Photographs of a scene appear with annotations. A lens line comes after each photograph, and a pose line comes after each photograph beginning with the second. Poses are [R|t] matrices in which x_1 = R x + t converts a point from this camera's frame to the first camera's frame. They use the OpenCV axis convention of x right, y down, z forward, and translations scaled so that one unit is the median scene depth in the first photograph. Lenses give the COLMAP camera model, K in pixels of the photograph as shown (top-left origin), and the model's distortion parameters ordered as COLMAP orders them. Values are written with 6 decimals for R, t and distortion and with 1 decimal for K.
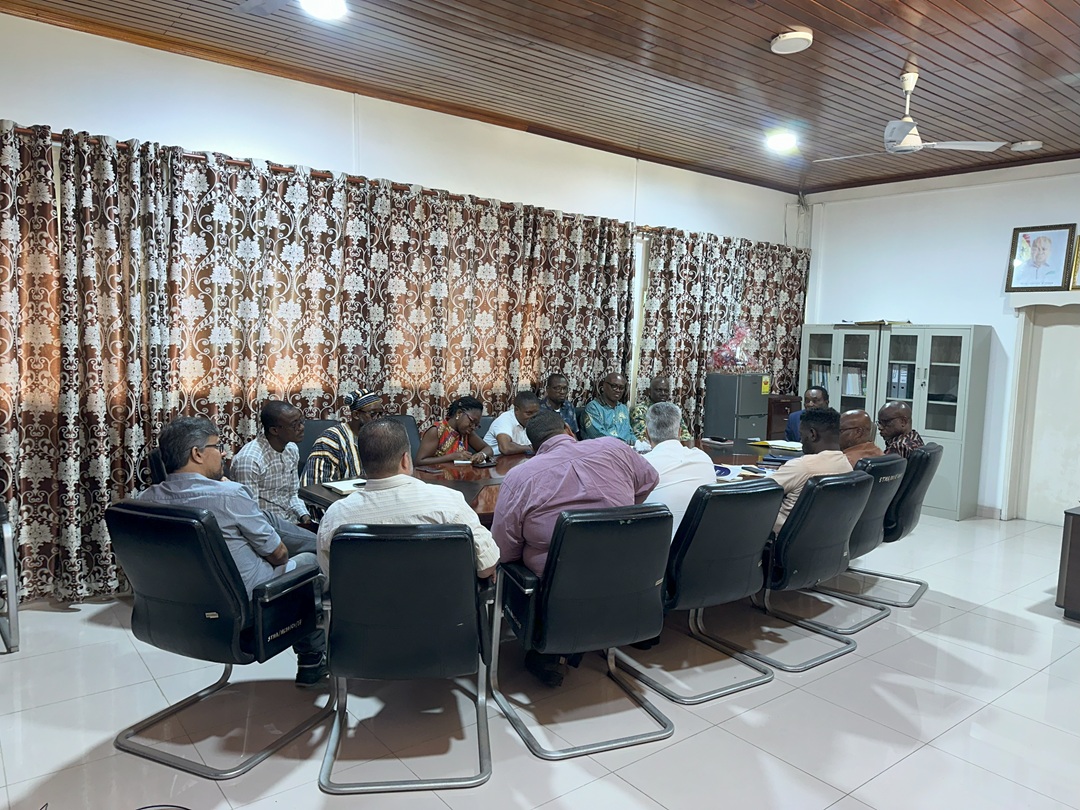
lens RADIAL K [[757.4, 0, 540.0], [0, 757.4, 405.0], [0, 0, 1]] dist [0.001858, 0.001132]
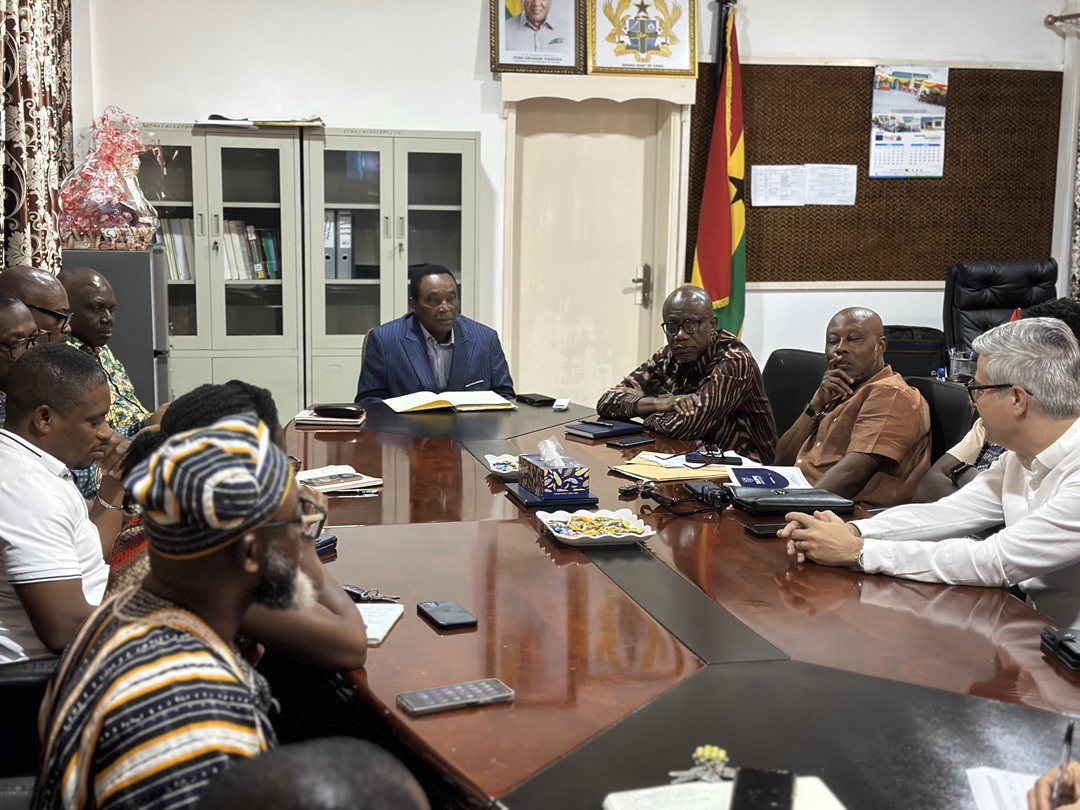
lens RADIAL K [[1545.8, 0, 540.0], [0, 1545.8, 405.0], [0, 0, 1]] dist [0.282414, -0.008193]
pose [[0.449845, -0.149423, 0.880518, -0.404972], [0.082467, 0.988642, 0.125640, -0.047613], [-0.889291, 0.016096, 0.457058, 0.436472]]
